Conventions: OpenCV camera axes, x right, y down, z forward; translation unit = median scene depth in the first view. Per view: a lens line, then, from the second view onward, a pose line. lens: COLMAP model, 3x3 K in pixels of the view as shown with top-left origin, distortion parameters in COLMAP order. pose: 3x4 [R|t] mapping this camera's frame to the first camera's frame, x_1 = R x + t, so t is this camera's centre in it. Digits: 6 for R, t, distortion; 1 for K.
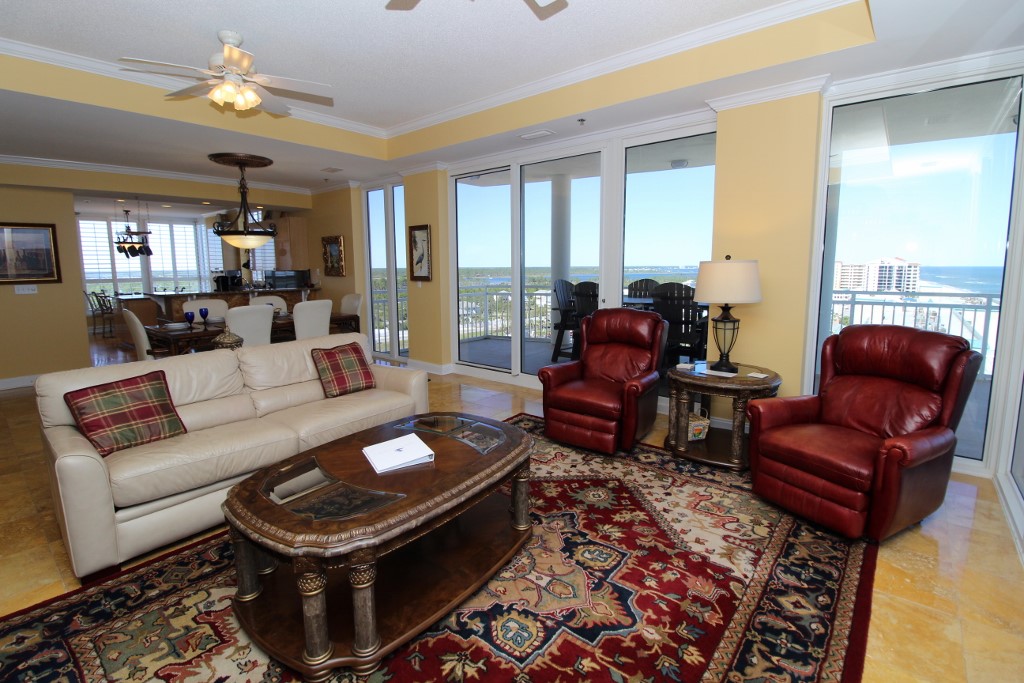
lens RADIAL K [[473.5, 0, 510.6], [0, 473.5, 316.6], [0, 0, 1]] dist [-0.010544, -0.000333]
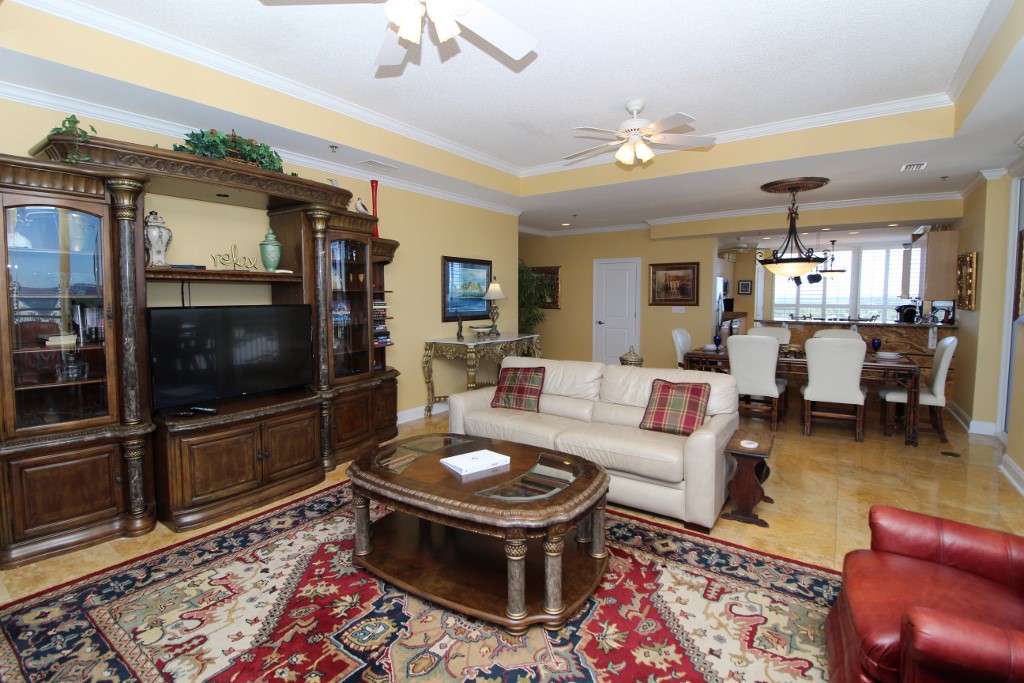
lens RADIAL K [[474.1, 0, 511.0], [0, 474.1, 323.5], [0, 0, 1]] dist [-0.001837, -0.009390]
pose [[0.084239, 0.070309, -0.993962, 0.844528], [-0.108345, 0.992240, 0.061005, -0.117130], [0.990538, 0.102552, 0.091203, 0.893573]]
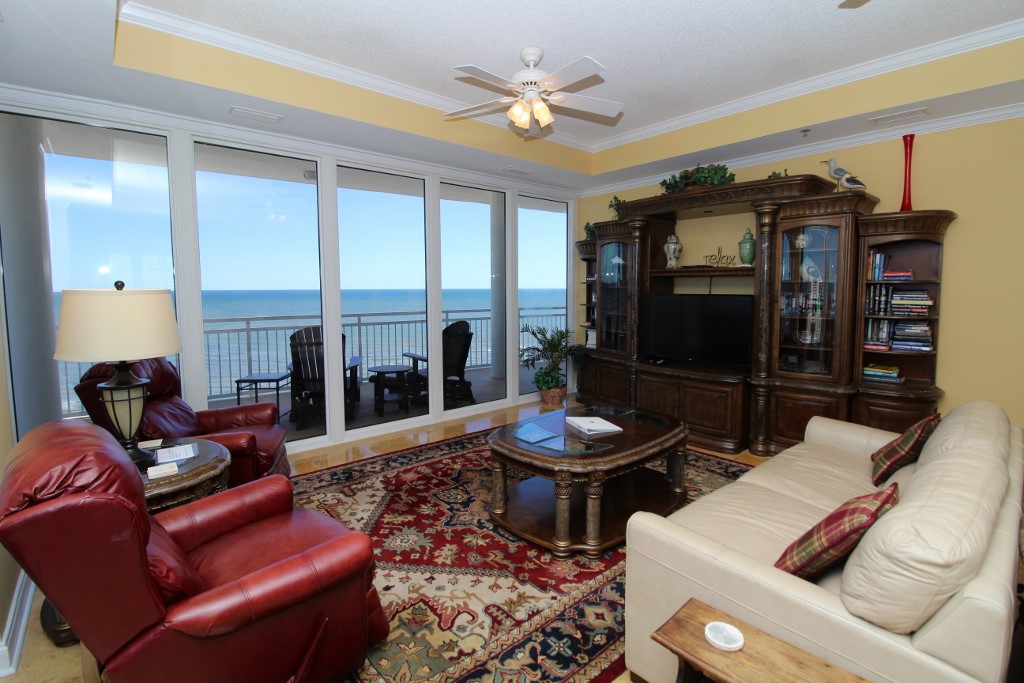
lens RADIAL K [[474.1, 0, 511.0], [0, 474.1, 323.5], [0, 0, 1]] dist [-0.001837, -0.009390]
pose [[-0.986512, -0.000785, 0.163688, -0.215420], [0.029152, 0.983160, 0.180406, -0.246859], [-0.161073, 0.182744, -0.969876, 2.204679]]
